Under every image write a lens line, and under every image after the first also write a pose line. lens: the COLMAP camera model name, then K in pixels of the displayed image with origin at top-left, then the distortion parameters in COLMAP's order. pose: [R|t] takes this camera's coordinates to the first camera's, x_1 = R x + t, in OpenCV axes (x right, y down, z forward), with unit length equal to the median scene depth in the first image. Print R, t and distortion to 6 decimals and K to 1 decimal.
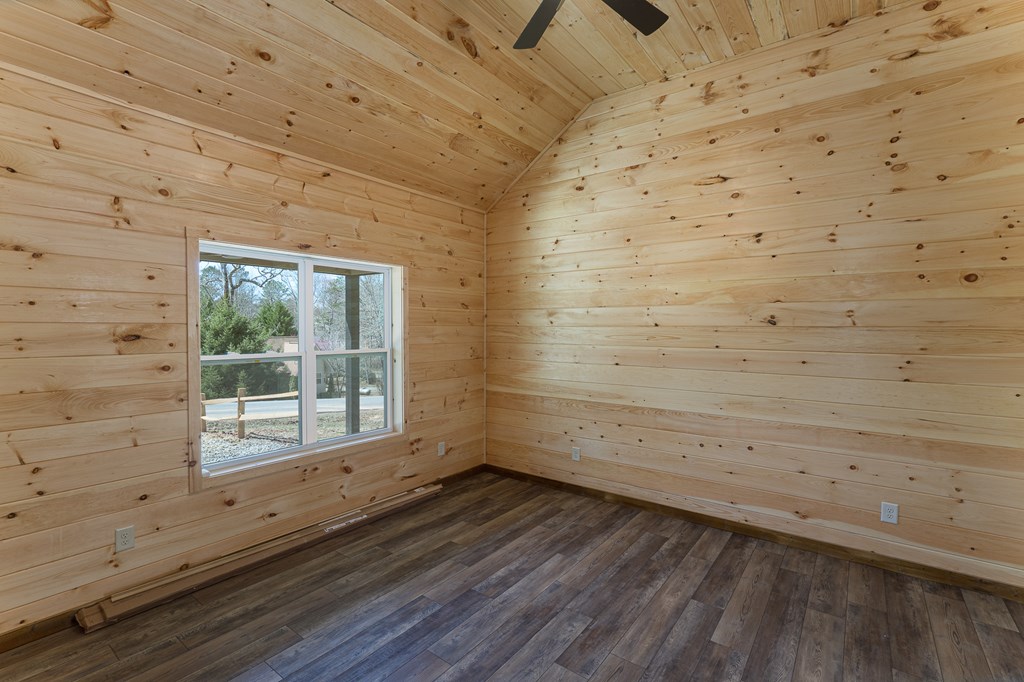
lens RADIAL K [[478.6, 0, 545.7], [0, 478.6, 346.1], [0, 0, 1]] dist [-0.005322, 0.001919]
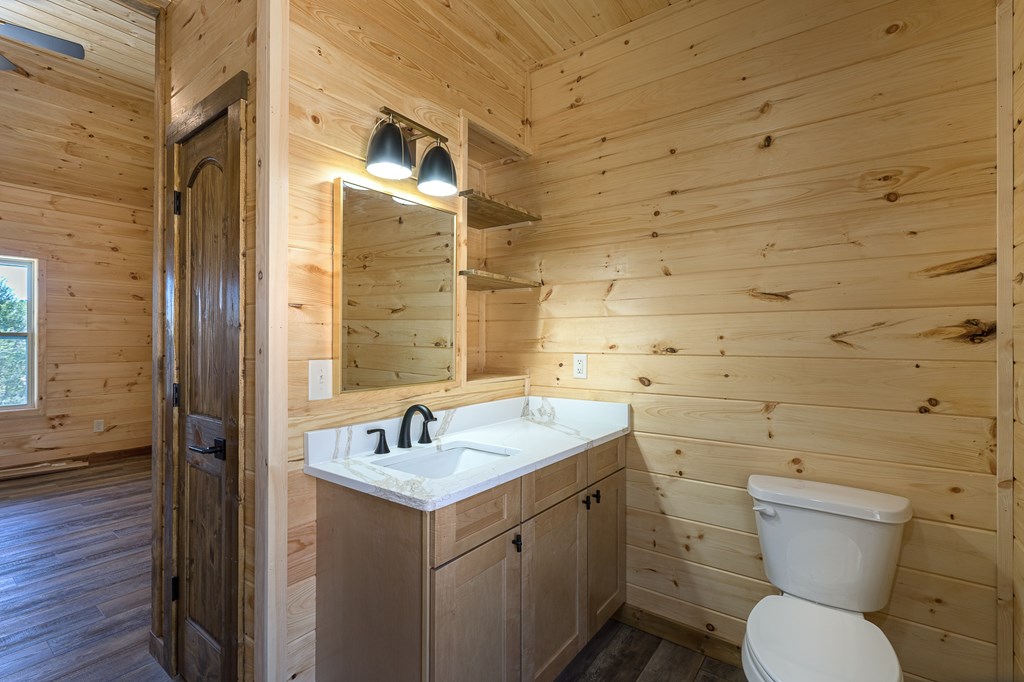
lens RADIAL K [[478.6, 0, 512.7], [0, 478.6, 343.7], [0, 0, 1]] dist [-0.005322, 0.001919]
pose [[0.999994, -0.002718, -0.002002, 0.780981], [0.002648, 0.999403, -0.034448, 0.070174], [0.002094, 0.034443, 0.999404, -0.106279]]
